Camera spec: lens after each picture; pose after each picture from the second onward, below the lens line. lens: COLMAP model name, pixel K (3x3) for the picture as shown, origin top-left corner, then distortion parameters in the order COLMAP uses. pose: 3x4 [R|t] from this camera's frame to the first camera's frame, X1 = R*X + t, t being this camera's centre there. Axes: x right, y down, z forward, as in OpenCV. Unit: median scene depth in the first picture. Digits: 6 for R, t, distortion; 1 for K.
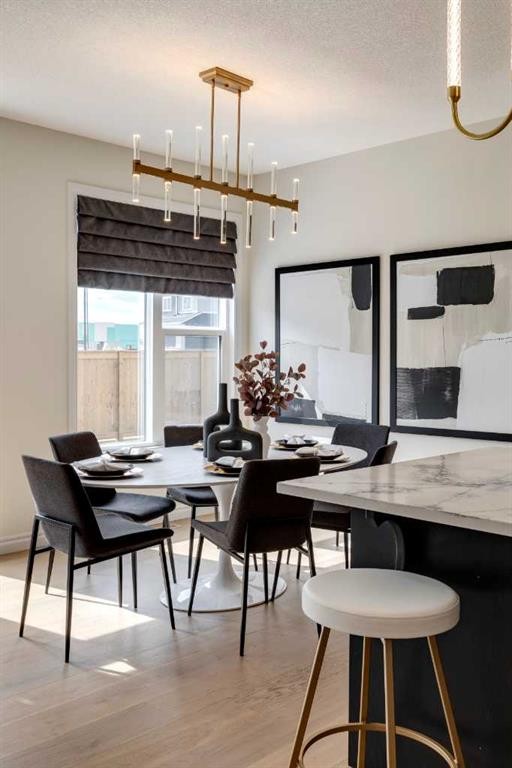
lens RADIAL K [[749.9, 0, 258.1], [0, 749.9, 384.5], [0, 0, 1]] dist [-0.005110, 0.000000]
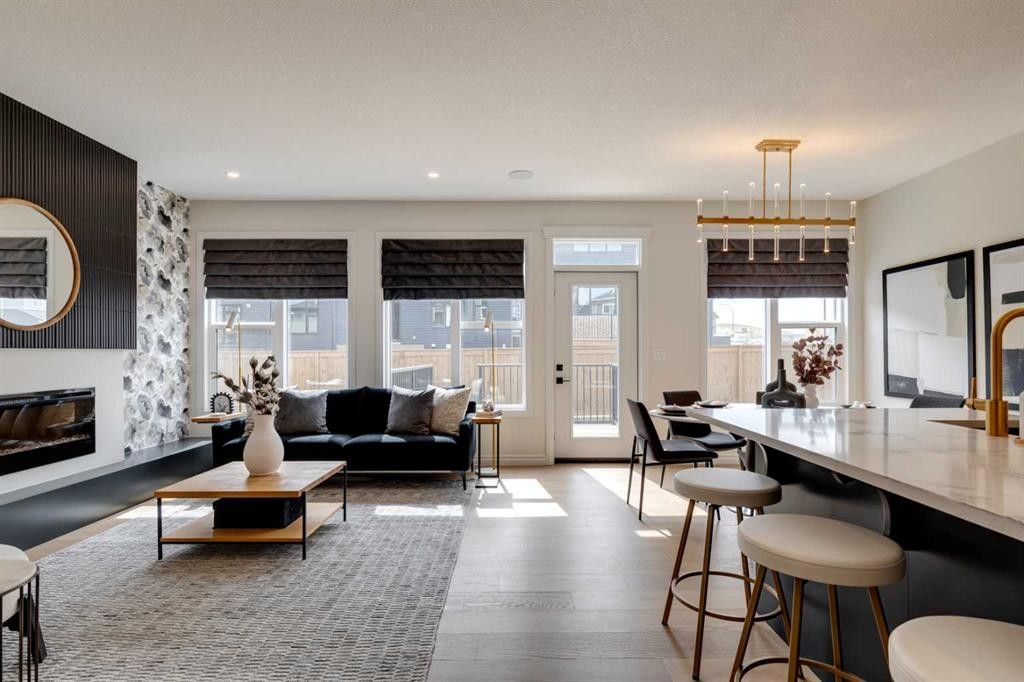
lens RADIAL K [[525.1, 0, 512.6], [0, 525.1, 348.2], [0, 0, 1]] dist [-0.006639, -0.000792]
pose [[0.707647, -0.012407, -0.706457, 0.276119], [-0.021039, 0.999032, -0.038619, 0.025277], [0.706253, 0.042192, 0.706701, -0.038244]]
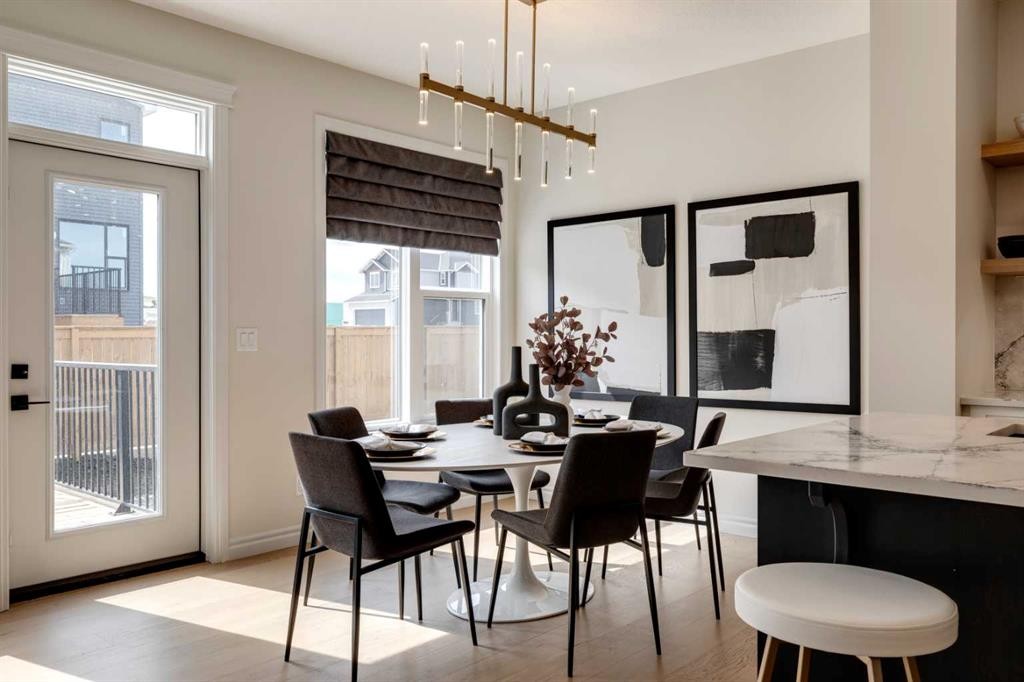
lens RADIAL K [[811.7, 0, 527.0], [0, 811.7, 344.8], [0, 0, 1]] dist [0.005369, -0.002983]
pose [[0.997701, -0.007160, 0.067395, -0.092008], [0.009040, 0.999577, -0.027632, 0.020710], [-0.067168, 0.028178, 0.997344, 0.088279]]
